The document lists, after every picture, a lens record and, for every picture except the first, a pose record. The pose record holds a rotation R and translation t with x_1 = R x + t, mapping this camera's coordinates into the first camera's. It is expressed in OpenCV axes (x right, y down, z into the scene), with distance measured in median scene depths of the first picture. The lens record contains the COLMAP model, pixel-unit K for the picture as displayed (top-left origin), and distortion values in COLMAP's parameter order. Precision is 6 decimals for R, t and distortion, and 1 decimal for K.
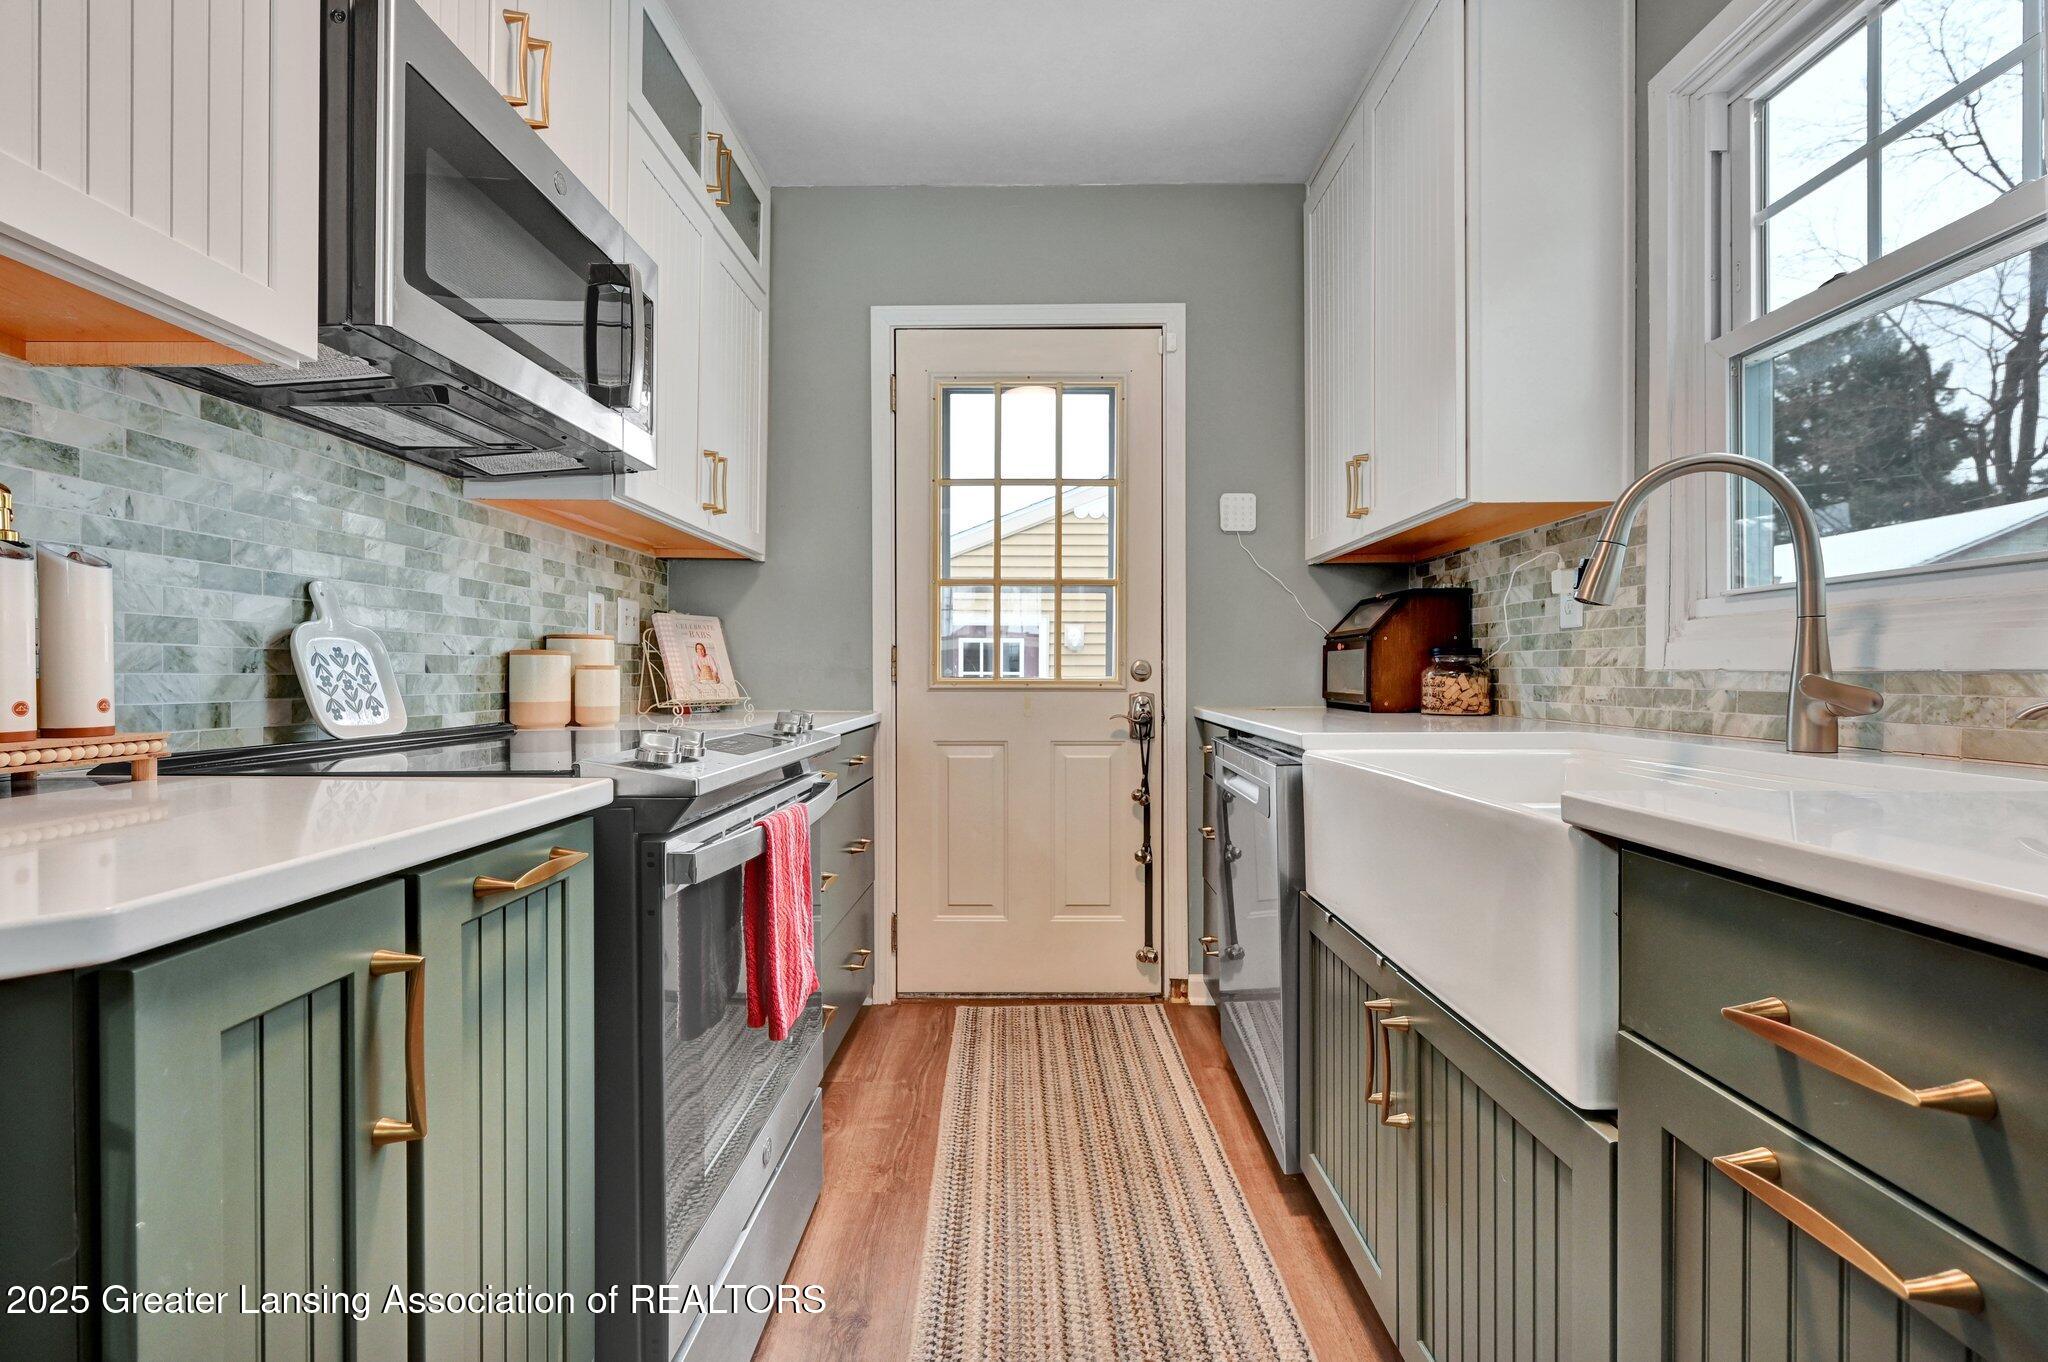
lens RADIAL K [[910.4, 0, 1032.5], [0, 910.4, 675.9], [0, 0, 1]] dist [-0.000409, -0.000283]
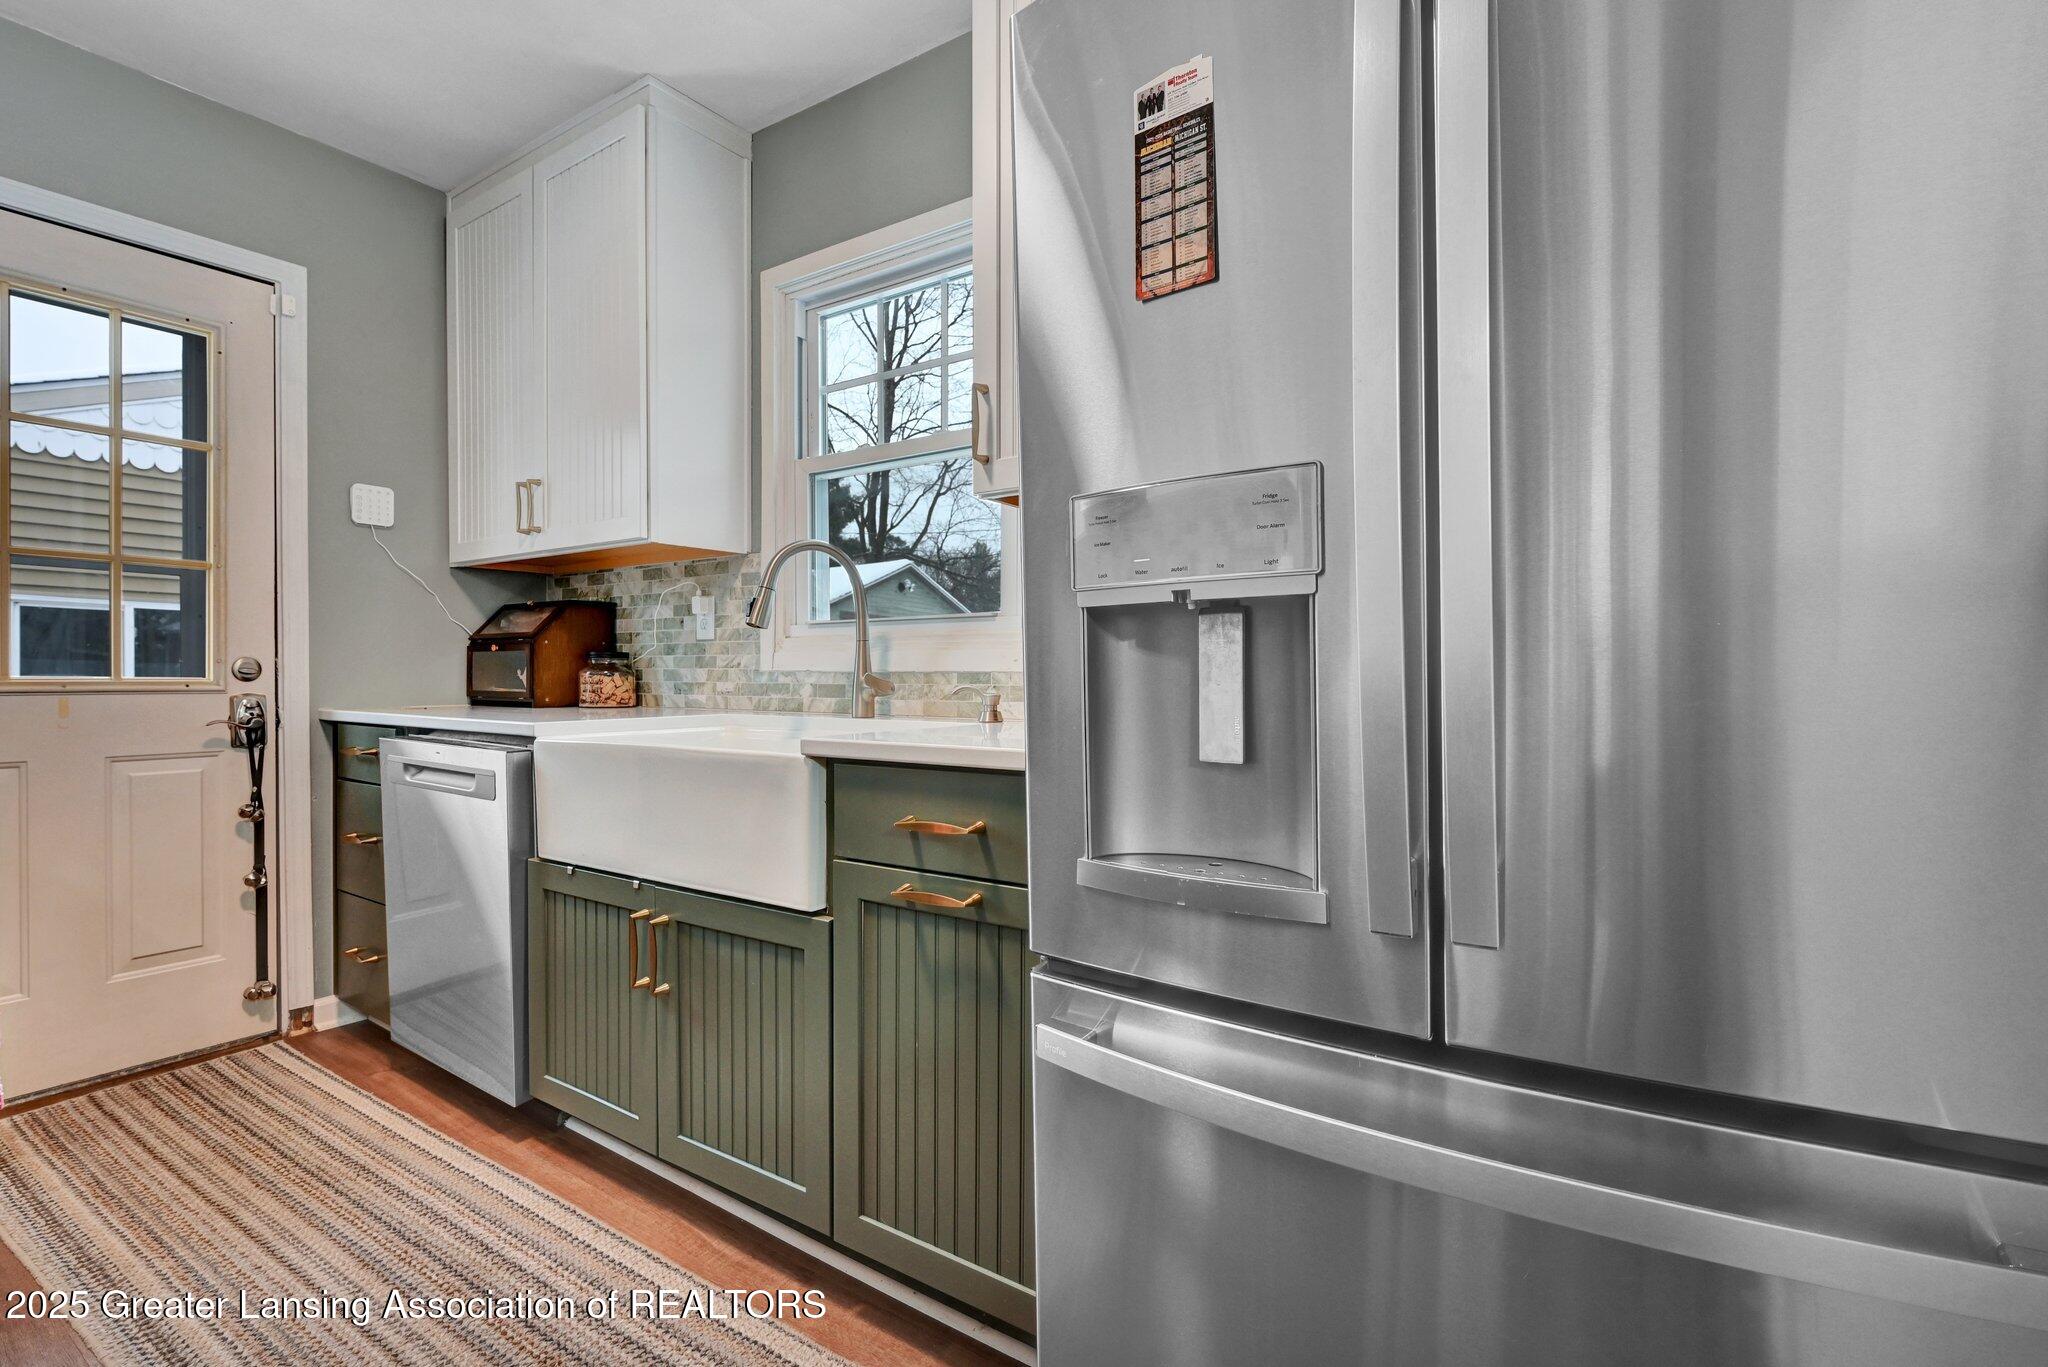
lens RADIAL K [[935.9, 0, 1020.3], [0, 935.9, 675.1], [0, 0, 1]] dist [-0.004191, -0.000385]
pose [[0.552709, 0.000853, 0.833374, -0.271931], [0.001053, 0.999998, -0.001723, 0.002752], [-0.833374, 0.001830, 0.552707, -0.143714]]
